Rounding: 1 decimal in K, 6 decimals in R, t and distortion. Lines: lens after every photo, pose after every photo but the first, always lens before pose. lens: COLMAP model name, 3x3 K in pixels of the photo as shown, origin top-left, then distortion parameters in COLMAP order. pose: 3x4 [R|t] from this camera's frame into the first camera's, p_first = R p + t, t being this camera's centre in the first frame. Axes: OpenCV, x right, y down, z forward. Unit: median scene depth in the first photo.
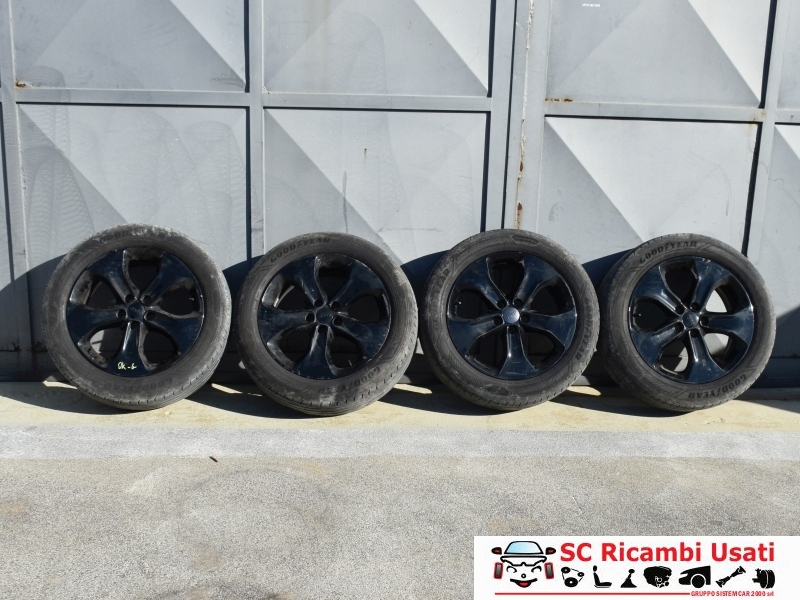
lens RADIAL K [[1059.3, 0, 400.0], [0, 1059.3, 300.0], [0, 0, 1]] dist [0.003883, -0.018350]
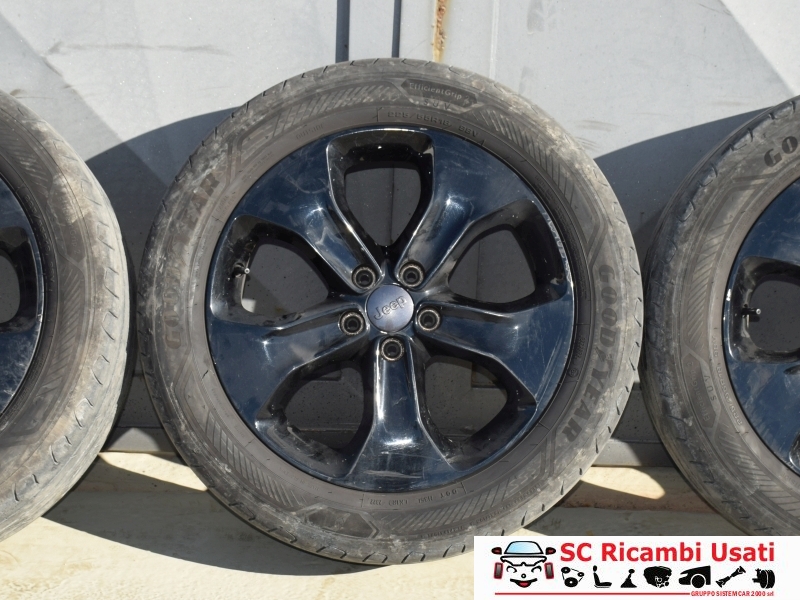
lens RADIAL K [[1983.2, 0, 400.0], [0, 1983.2, 300.0], [0, 0, 1]] dist [0.016759, -0.002696]
pose [[0.998639, 0.024032, -0.046285, 0.139513], [-0.017563, 0.990633, 0.135415, -0.078867], [0.049106, -0.134418, 0.989707, 0.342428]]
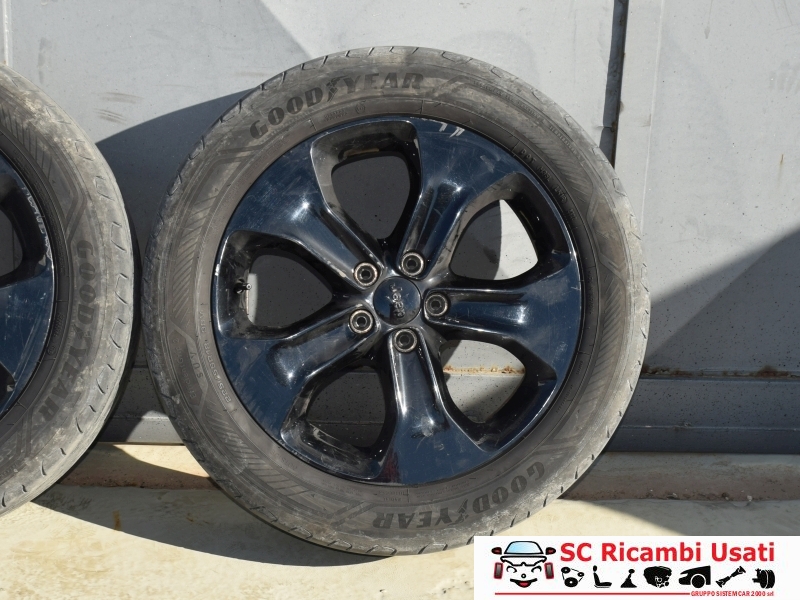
lens RADIAL K [[1983.2, 0, 400.0], [0, 1983.2, 300.0], [0, 0, 1]] dist [0.016759, -0.002696]
pose [[0.998644, 0.015957, -0.049551, 0.313369], [-0.008408, 0.988805, 0.148978, -0.080247], [0.051374, -0.148360, 0.987598, 0.364586]]
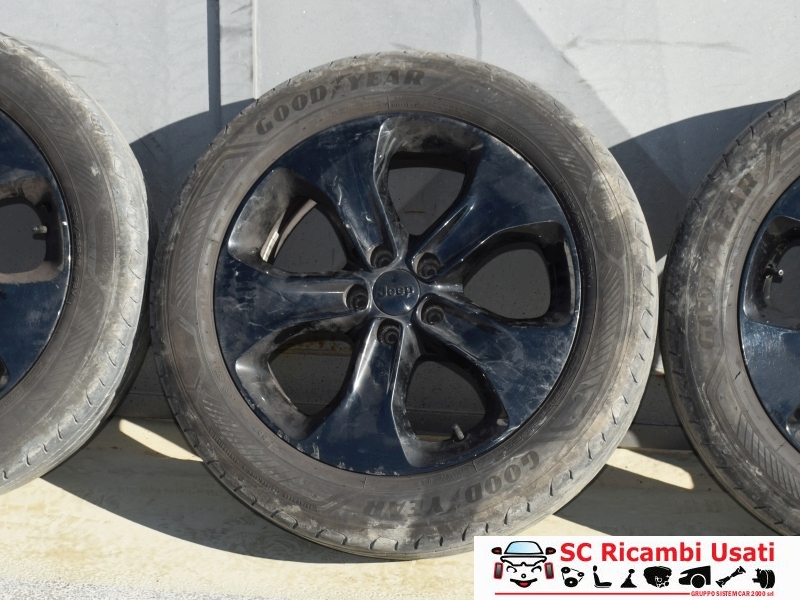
lens RADIAL K [[1983.2, 0, 400.0], [0, 1983.2, 300.0], [0, 0, 1]] dist [0.016759, -0.002696]
pose [[0.988534, 0.055970, -0.140243, 0.024581], [-0.034715, 0.988128, 0.149662, -0.082812], [0.146955, -0.143077, 0.978741, 0.334771]]
